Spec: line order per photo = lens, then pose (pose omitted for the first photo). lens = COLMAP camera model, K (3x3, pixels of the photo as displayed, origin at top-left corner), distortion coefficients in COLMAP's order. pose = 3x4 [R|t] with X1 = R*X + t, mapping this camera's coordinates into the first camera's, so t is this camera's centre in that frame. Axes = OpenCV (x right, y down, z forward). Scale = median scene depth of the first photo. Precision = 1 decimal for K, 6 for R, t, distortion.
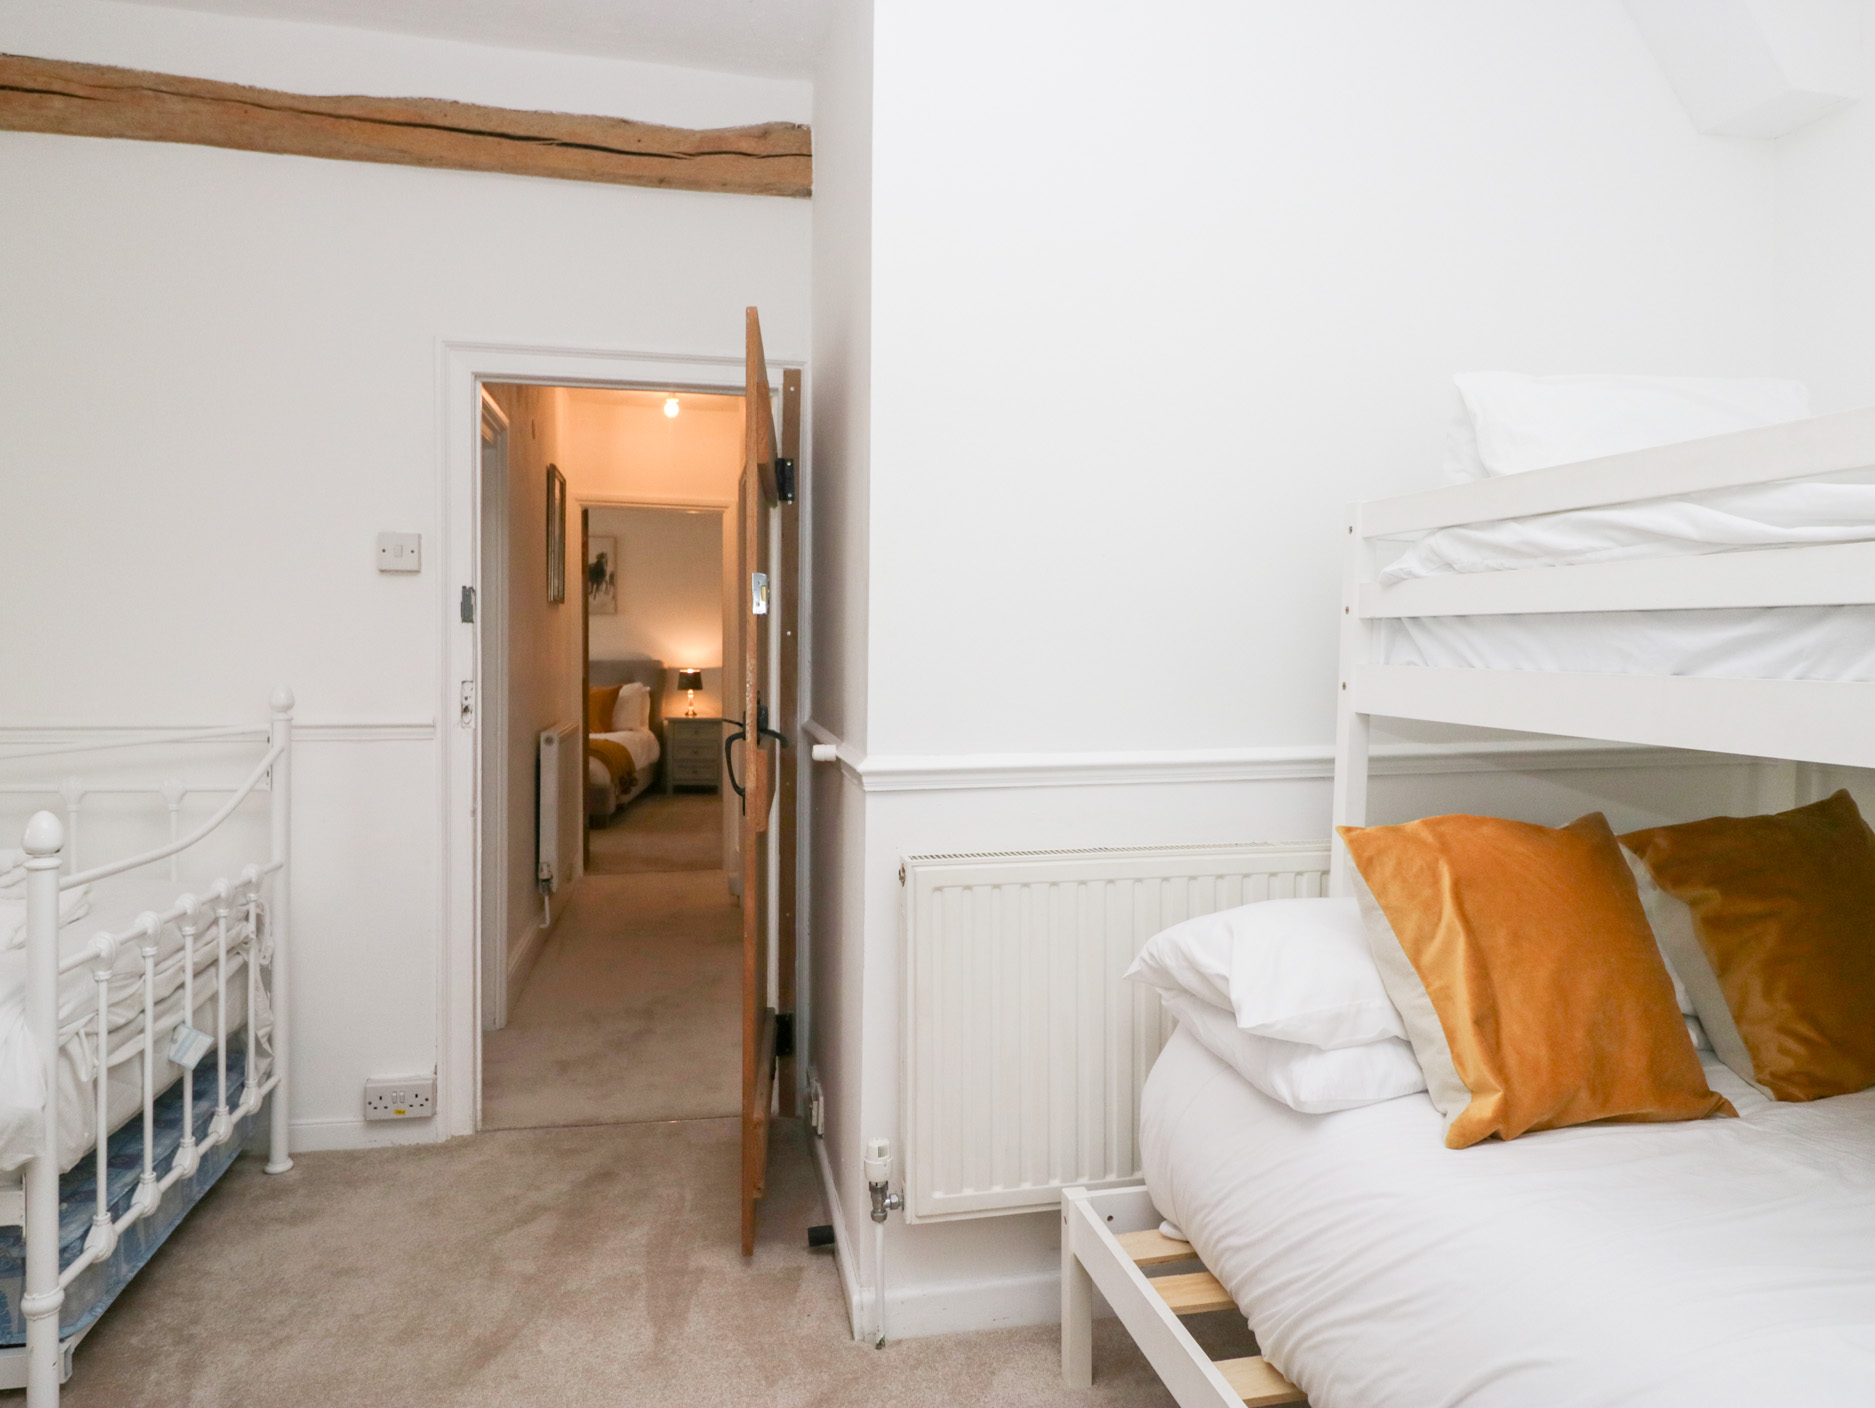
lens RADIAL K [[1190.6, 0, 959.2], [0, 1190.6, 675.6], [0, 0, 1]] dist [-0.001873, -0.009723]
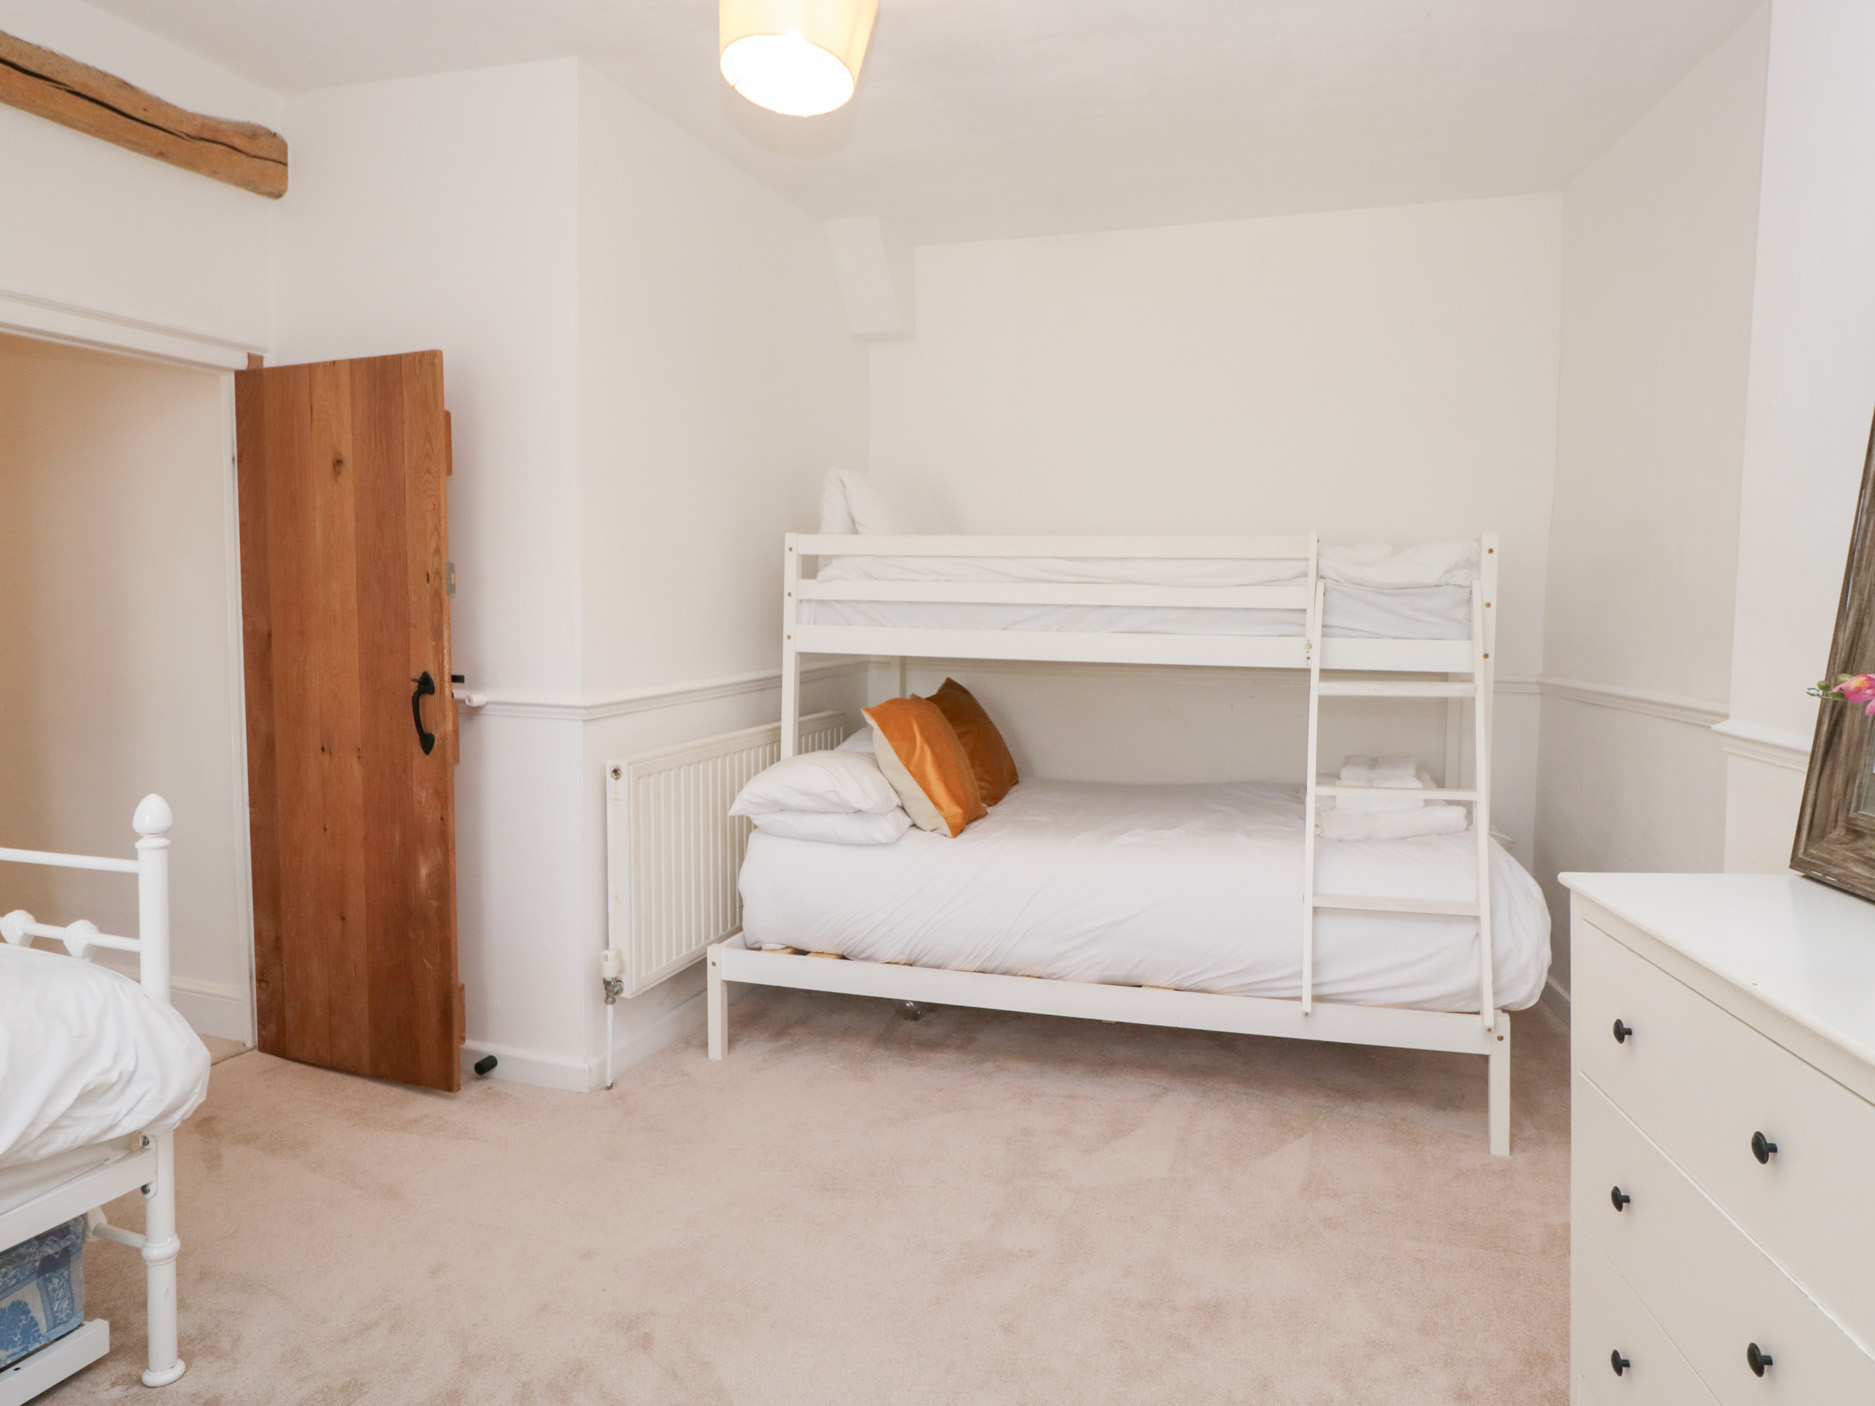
lens RADIAL K [[1190.6, 0, 959.2], [0, 1190.6, 674.6], [0, 0, 1]] dist [-0.001873, -0.009723]
pose [[0.520931, -0.059557, 0.851519, -0.966435], [0.011944, 0.997974, 0.062494, -0.039355], [-0.853515, -0.022385, 0.520587, -0.131256]]
